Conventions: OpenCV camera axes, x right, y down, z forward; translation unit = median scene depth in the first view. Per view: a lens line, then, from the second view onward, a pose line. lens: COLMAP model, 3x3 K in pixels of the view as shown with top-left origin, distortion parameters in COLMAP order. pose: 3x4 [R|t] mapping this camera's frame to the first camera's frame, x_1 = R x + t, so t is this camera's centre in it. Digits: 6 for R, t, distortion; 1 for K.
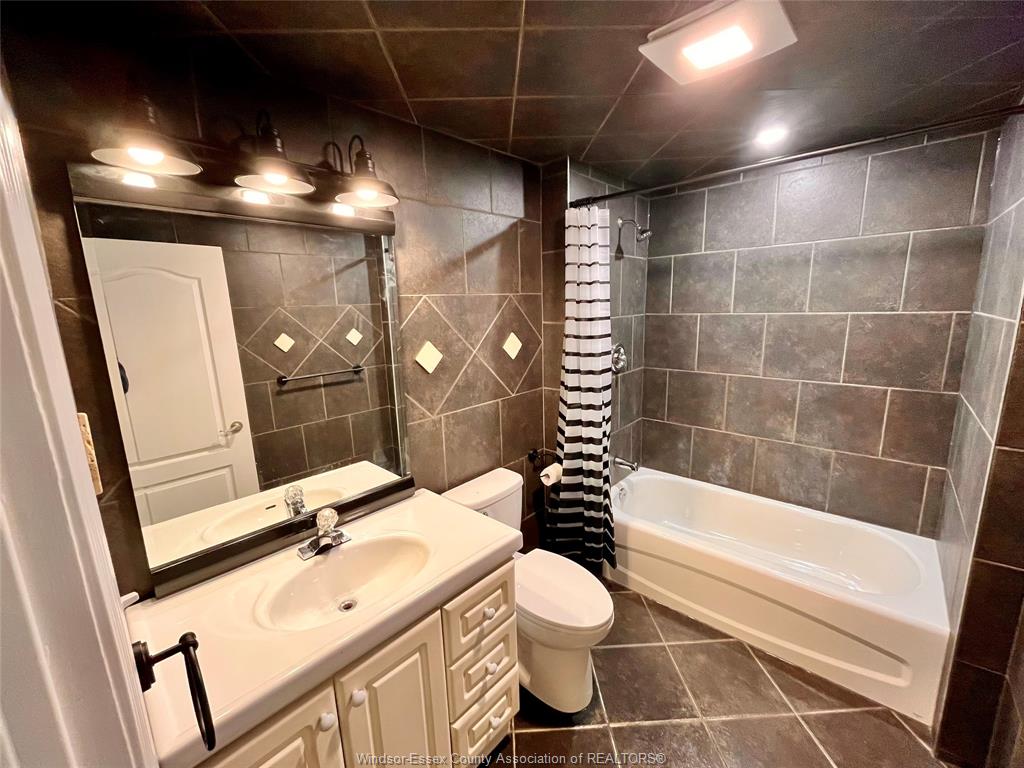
lens RADIAL K [[414.9, 0, 513.4], [0, 414.9, 386.5], [0, 0, 1]] dist [-0.000745, -0.000349]
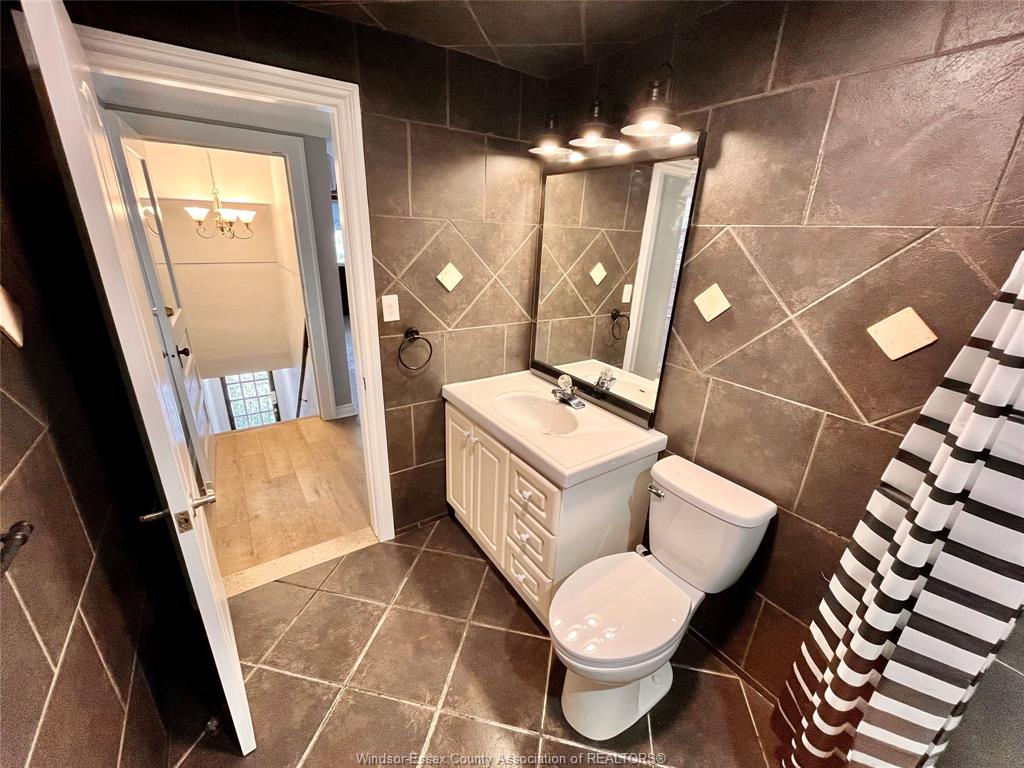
lens RADIAL K [[414.9, 0, 513.4], [0, 414.9, 386.5], [0, 0, 1]] dist [-0.000745, -0.000349]
pose [[-0.238125, 0.357773, -0.902937, 0.697091], [-0.213638, 0.887615, 0.408043, -0.172494], [0.947447, 0.290067, -0.134929, 0.761706]]
